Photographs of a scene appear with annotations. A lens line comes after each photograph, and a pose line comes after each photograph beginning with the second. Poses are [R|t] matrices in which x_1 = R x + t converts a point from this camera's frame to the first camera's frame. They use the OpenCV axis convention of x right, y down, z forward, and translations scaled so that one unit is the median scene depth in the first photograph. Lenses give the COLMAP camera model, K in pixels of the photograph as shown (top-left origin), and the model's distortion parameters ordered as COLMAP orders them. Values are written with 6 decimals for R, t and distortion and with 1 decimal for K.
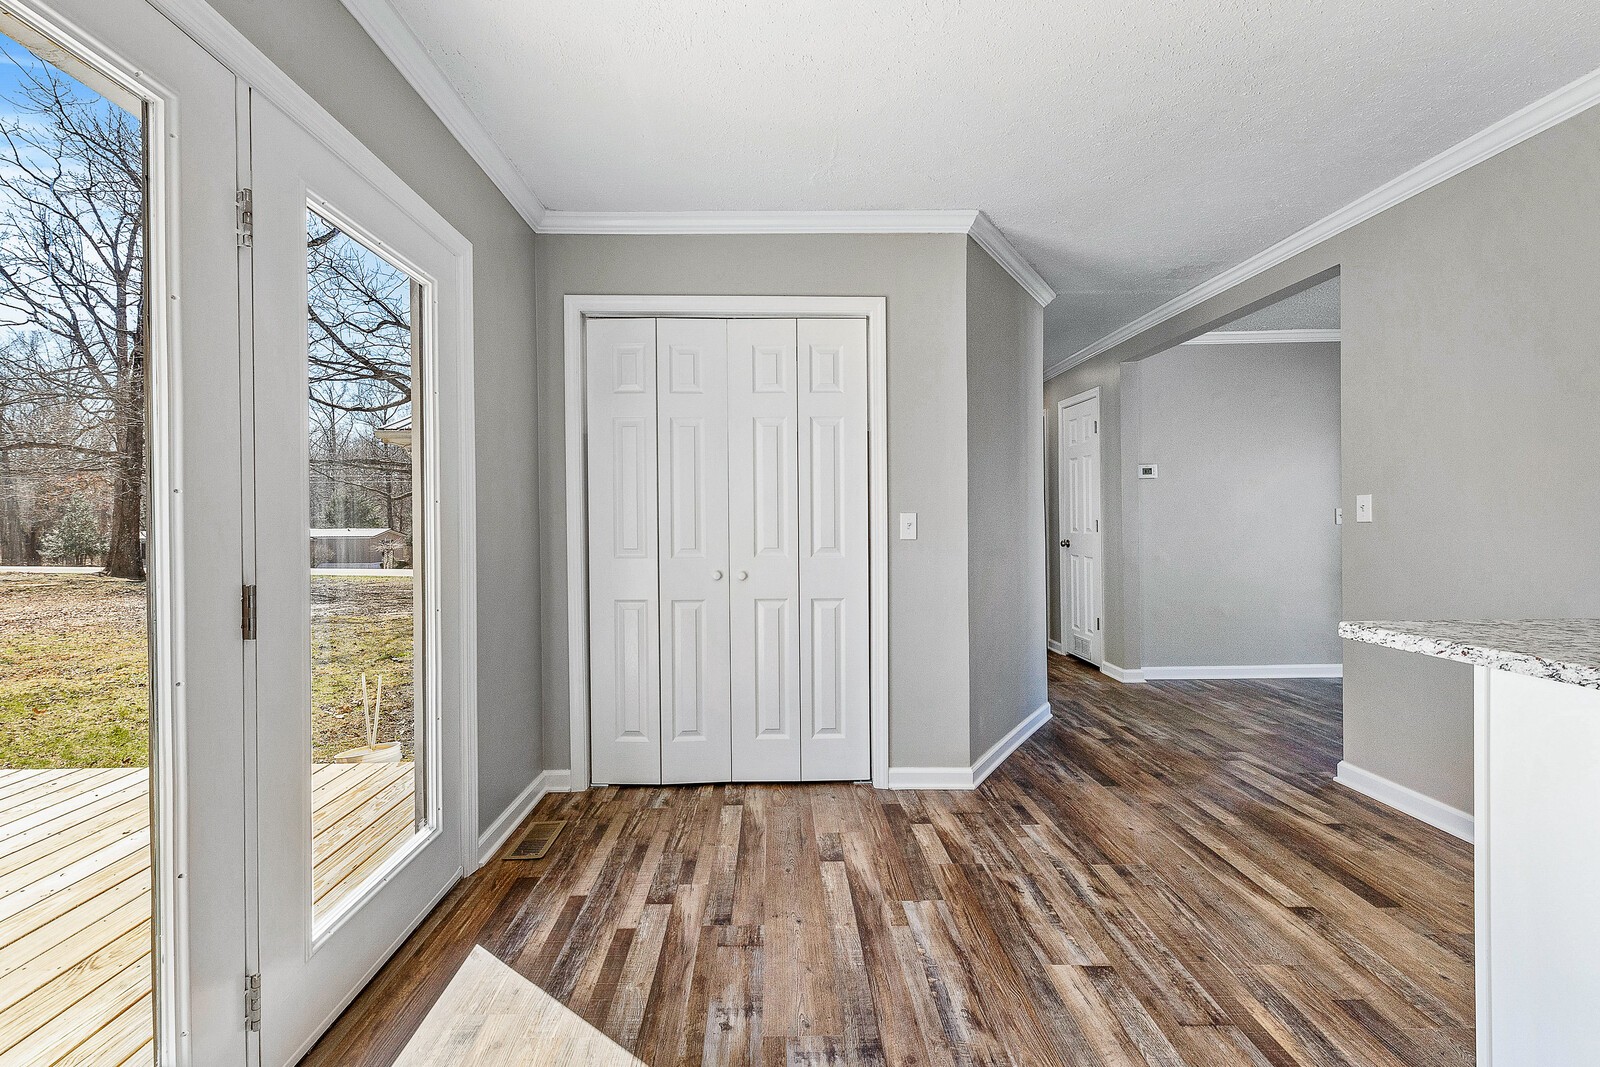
lens RADIAL K [[701.0, 0, 772.0], [0, 701.0, 521.8], [0, 0, 1]] dist [0.010215, -0.001887]
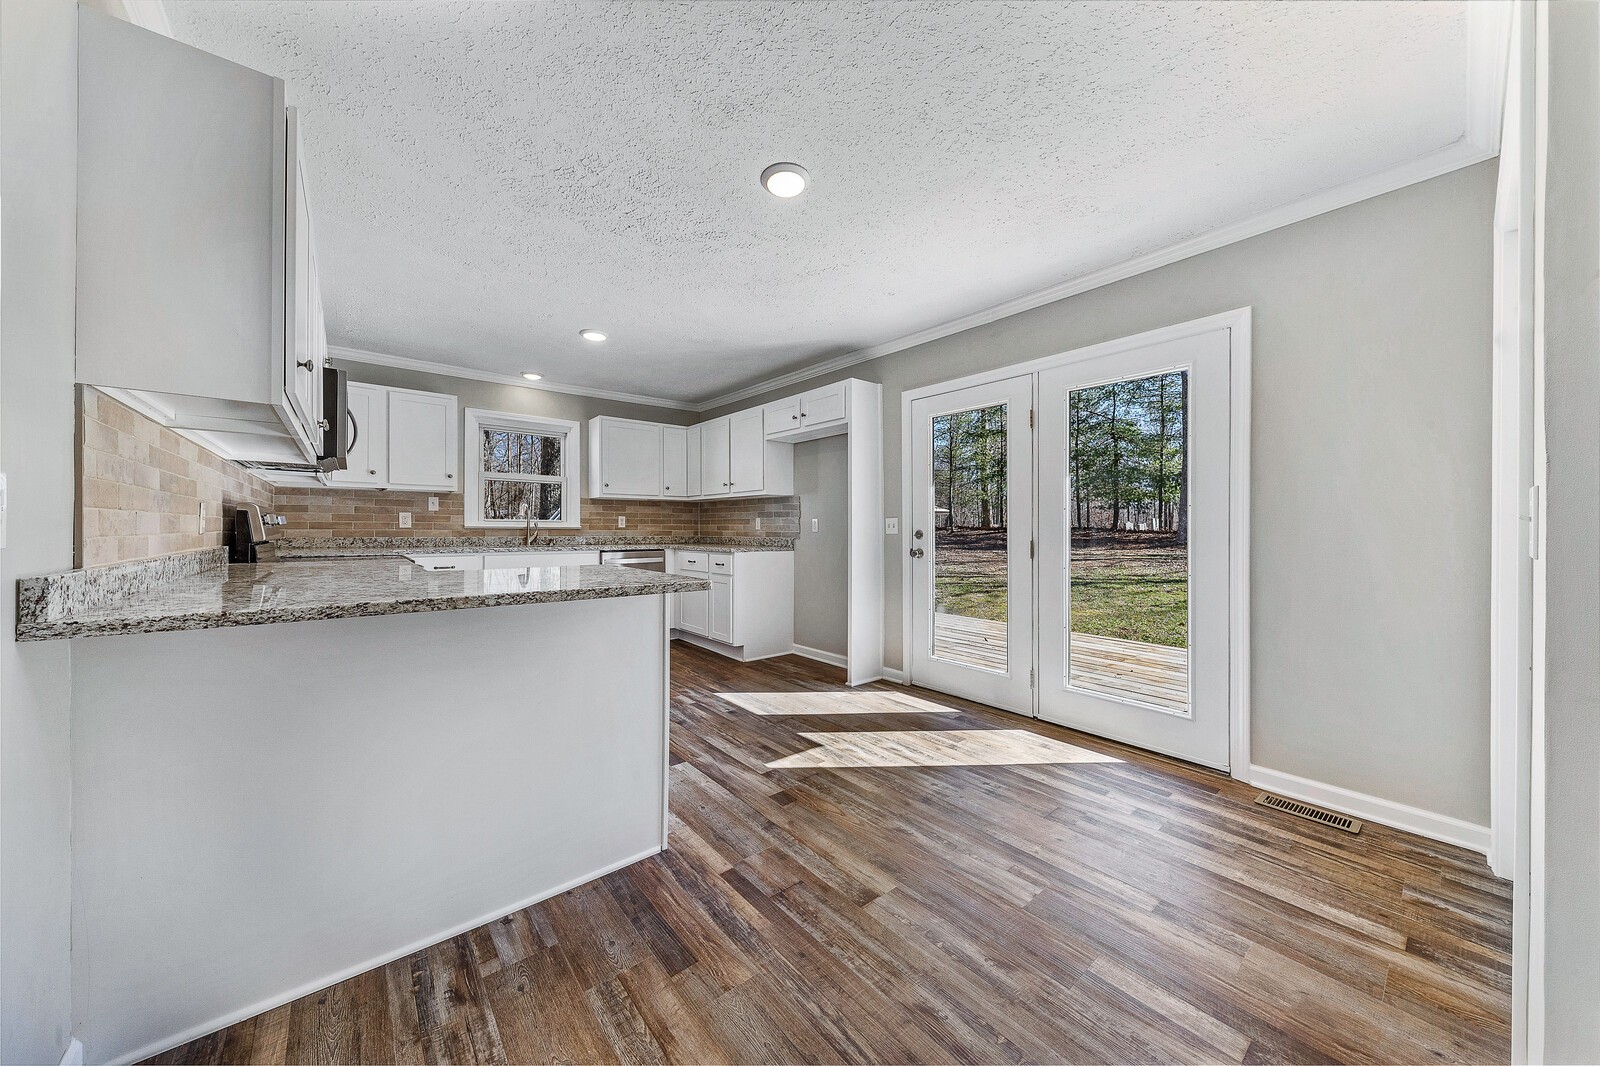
lens RADIAL K [[558.0, 0, 804.7], [0, 558.0, 528.7], [0, 0, 1]] dist [0.008451, -0.001380]
pose [[-0.771519, 0.007279, -0.636165, 0.814585], [0.001084, 0.999948, 0.010128, 0.007518], [0.636206, 0.007125, -0.771486, 1.187051]]
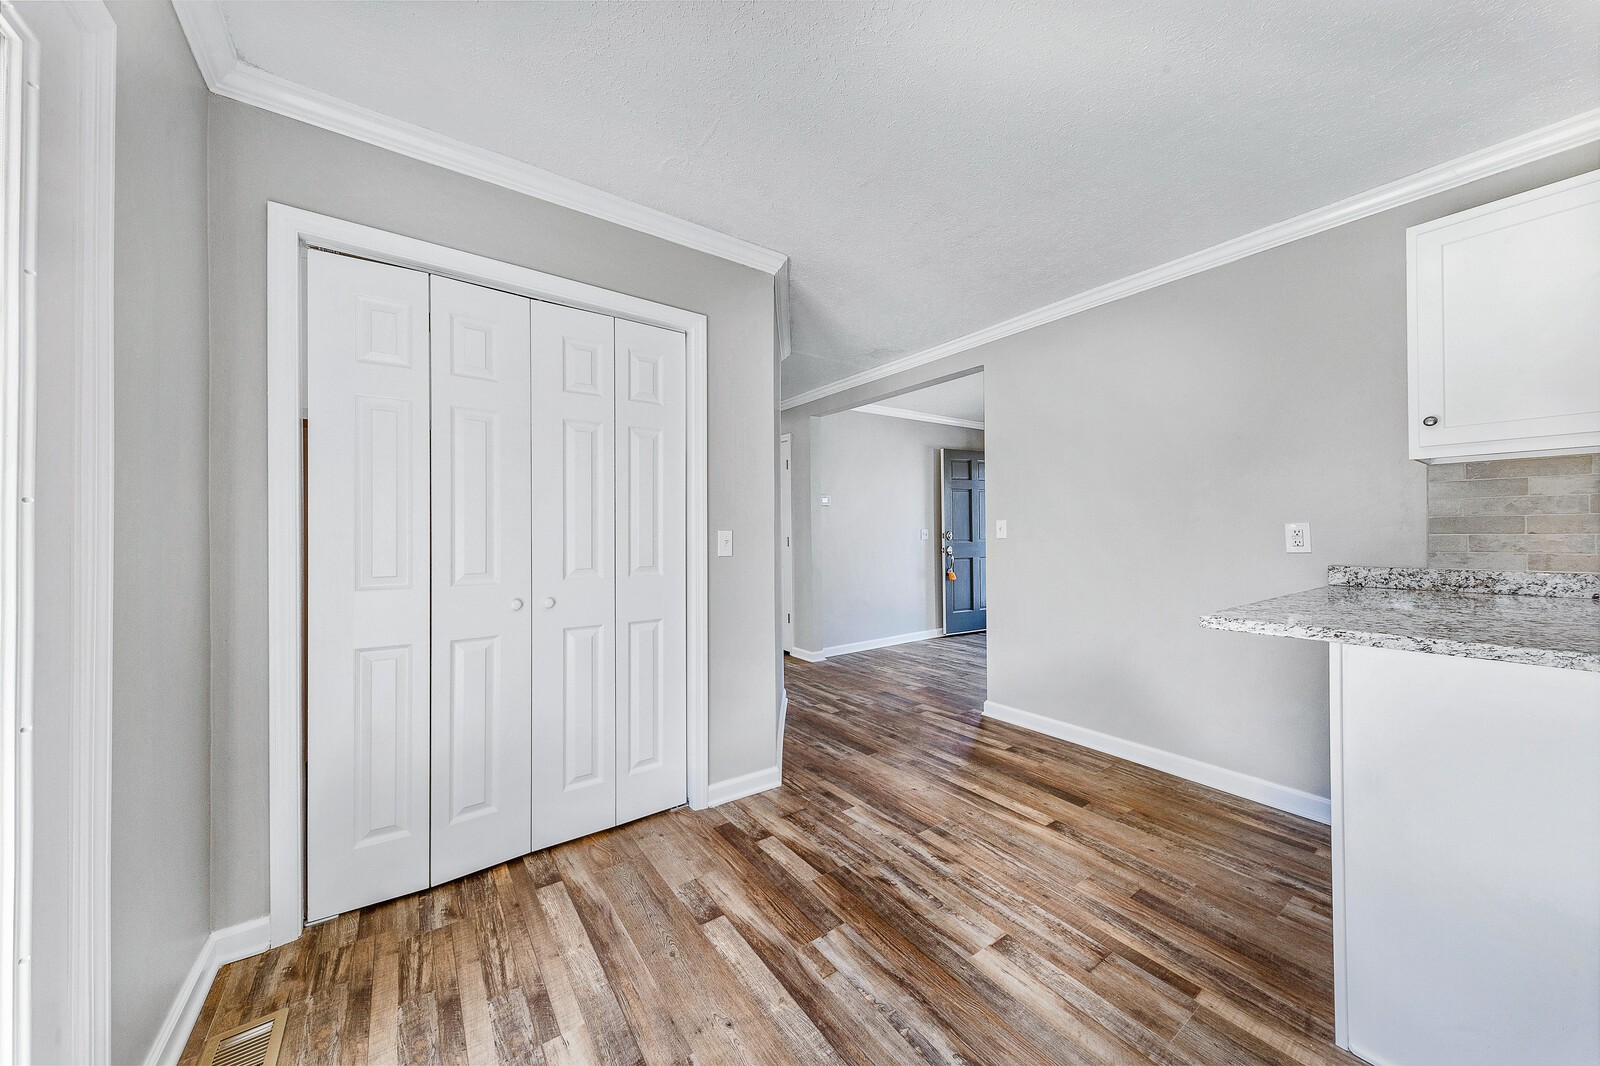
lens RADIAL K [[558.0, 0, 802.0], [0, 558.0, 526.9], [0, 0, 1]] dist [0.008451, -0.001380]
pose [[0.815749, 0.009704, 0.578325, -0.224699], [0.001406, 0.999823, -0.018760, -0.002376], [-0.578405, 0.016116, 0.815591, 0.326145]]
